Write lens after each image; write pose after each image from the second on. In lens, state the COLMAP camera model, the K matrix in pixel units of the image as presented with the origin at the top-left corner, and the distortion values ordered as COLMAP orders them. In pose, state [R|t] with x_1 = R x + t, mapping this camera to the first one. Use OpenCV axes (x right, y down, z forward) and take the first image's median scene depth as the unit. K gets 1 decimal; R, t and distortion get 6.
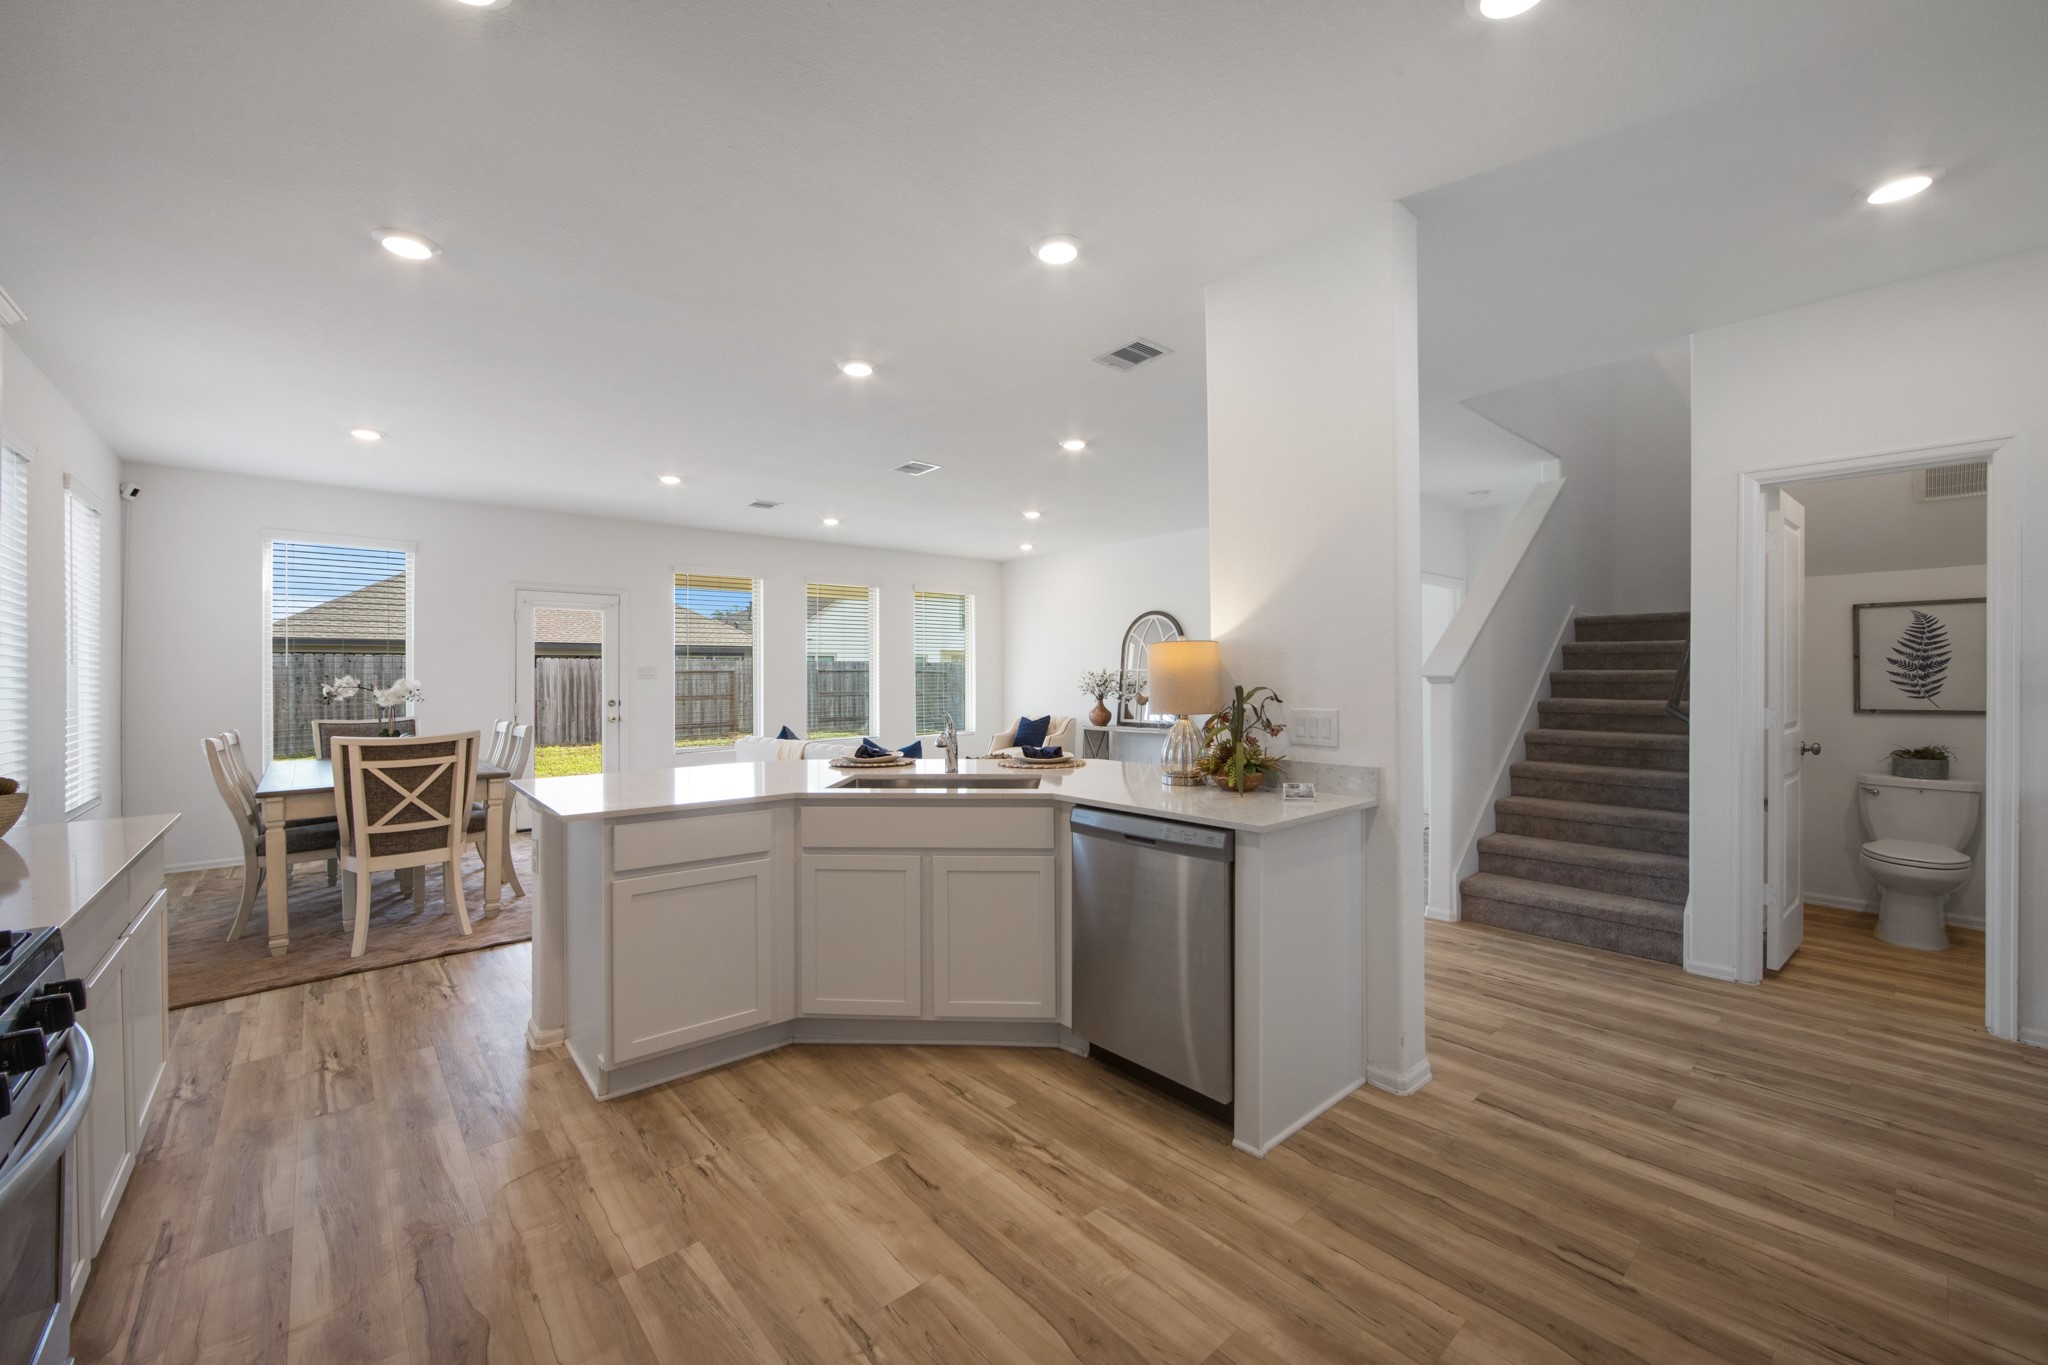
lens RADIAL K [[811.1, 0, 1022.3], [0, 811.1, 688.3], [0, 0, 1]] dist [-0.011751, 0.003053]
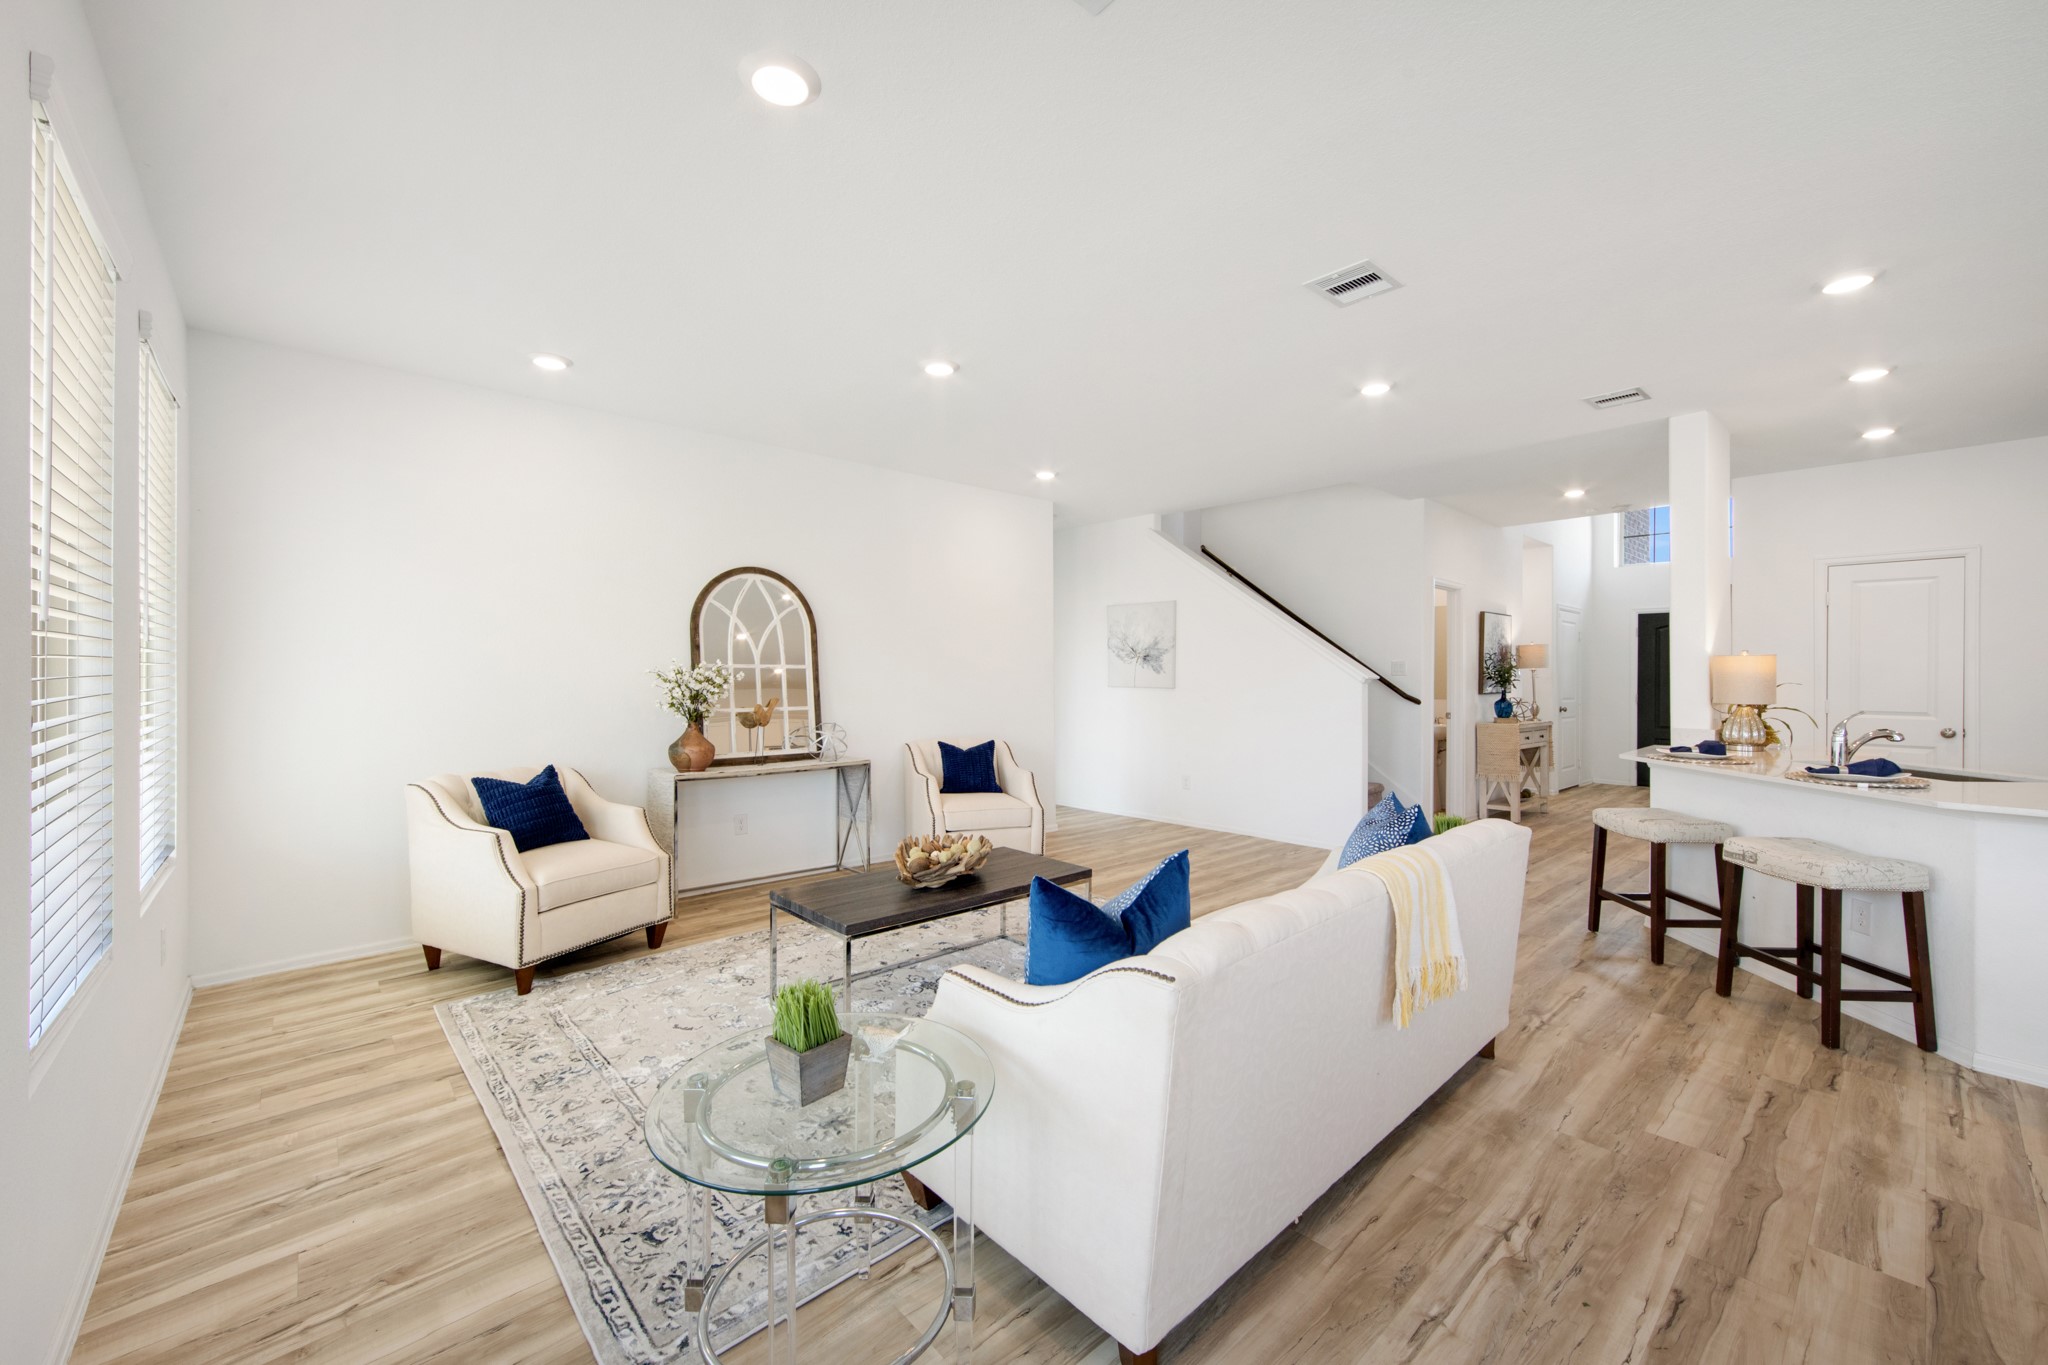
lens RADIAL K [[811.1, 0, 1015.7], [0, 811.1, 677.2], [0, 0, 1]] dist [-0.011751, 0.003053]
pose [[-0.002845, 0.004534, 0.999986, -0.916207], [0.014462, 0.999885, -0.004493, -0.019512], [-0.999891, 0.014449, -0.002910, 1.695048]]
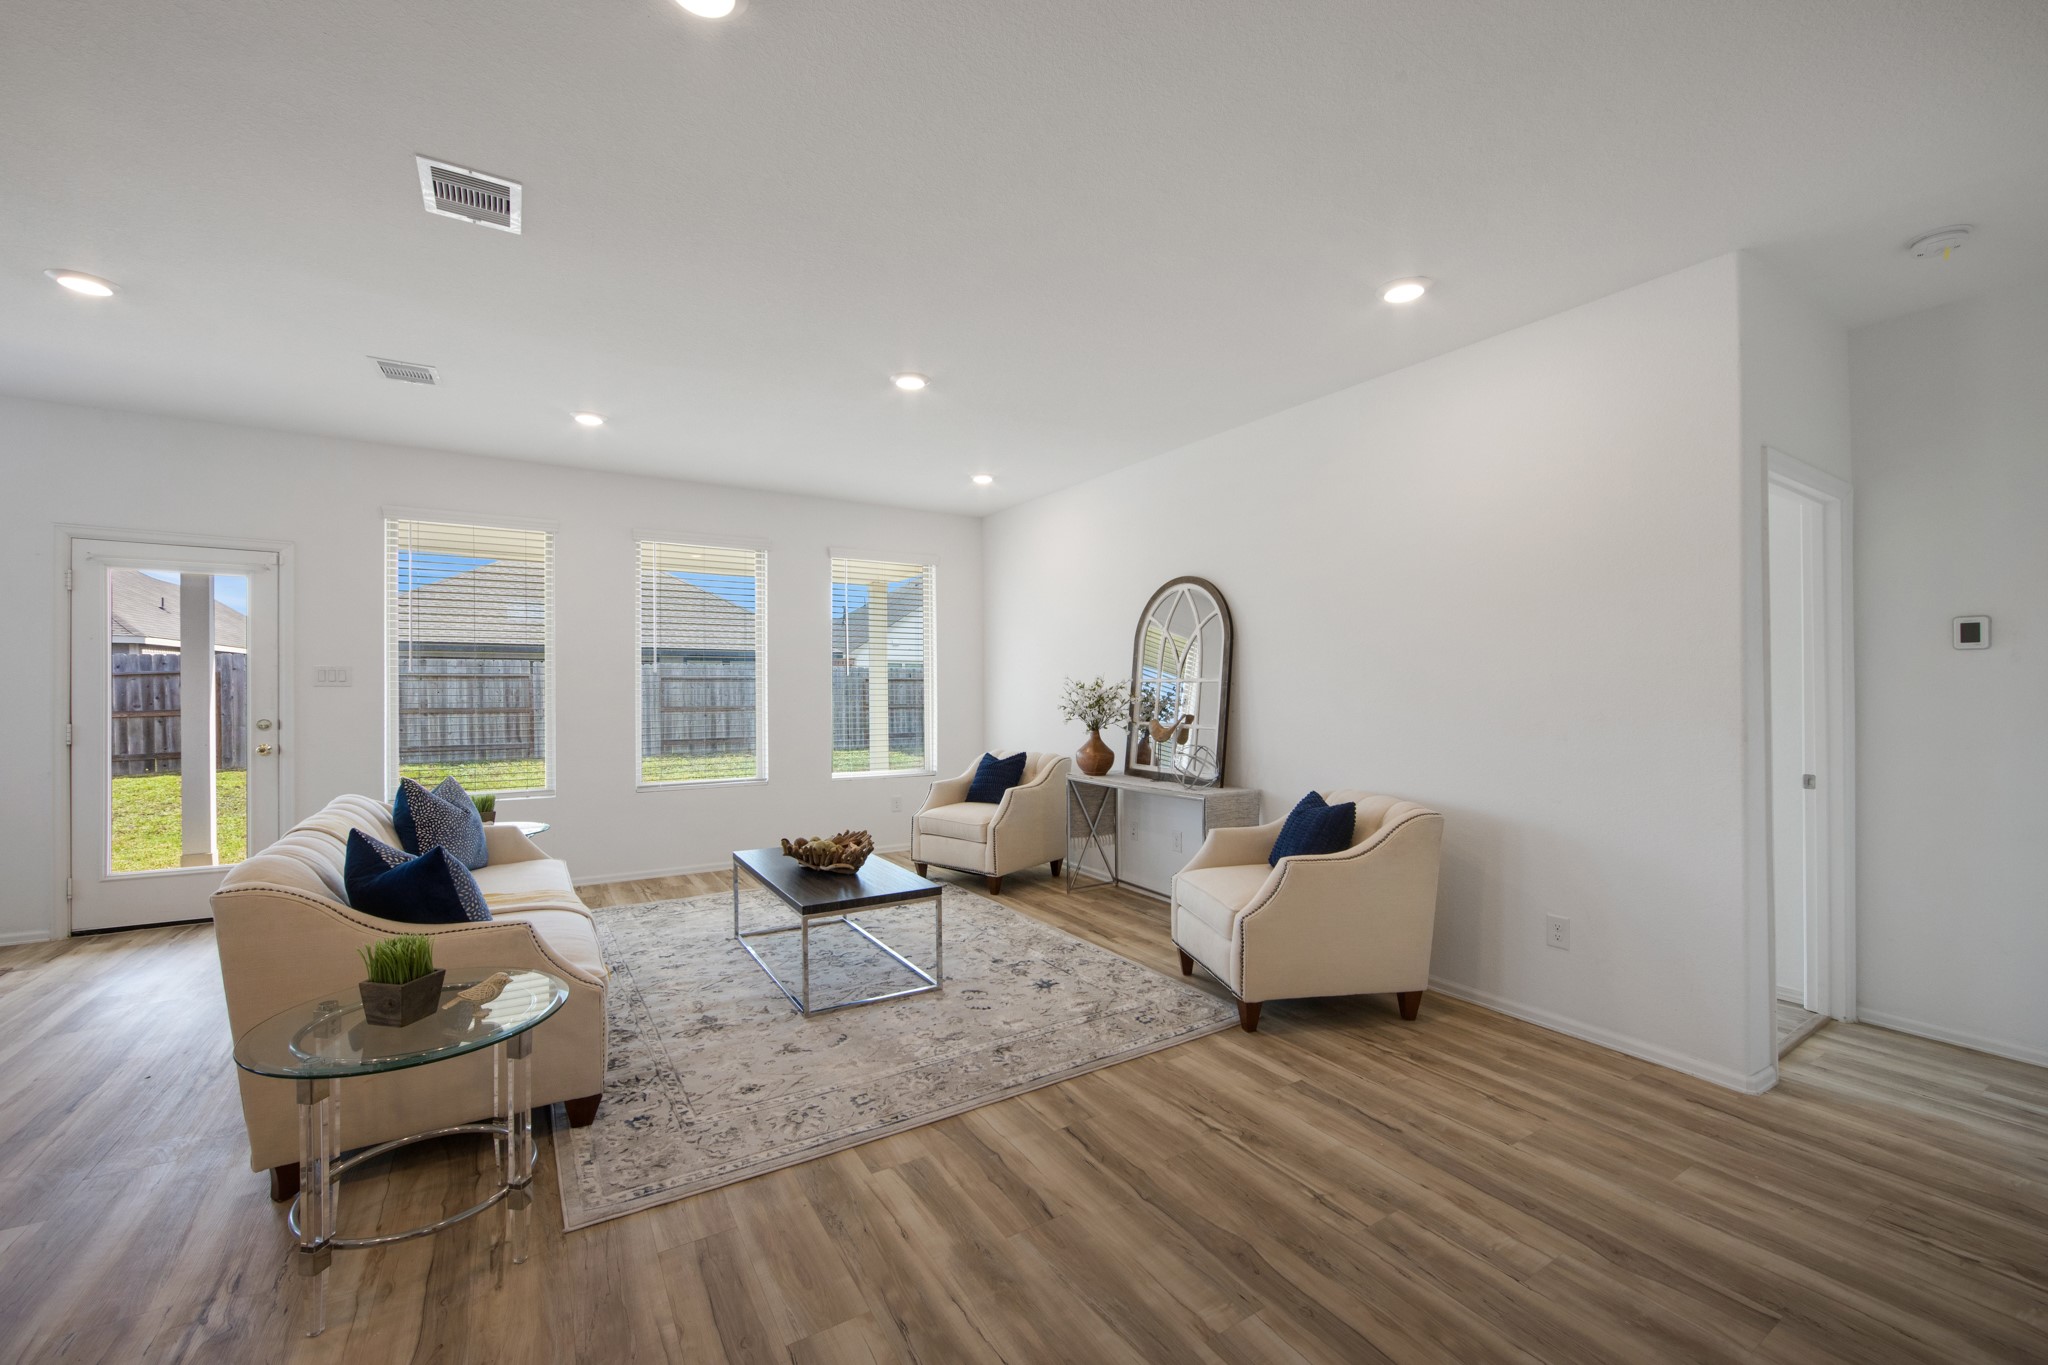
lens RADIAL K [[811.1, 0, 1041.8], [0, 811.1, 670.5], [0, 0, 1]] dist [-0.011751, 0.003053]
pose [[0.987188, 0.006636, -0.159426, 0.323875], [-0.012290, 0.999329, -0.034507, -0.017499], [0.159090, 0.036024, 0.986607, 0.872236]]
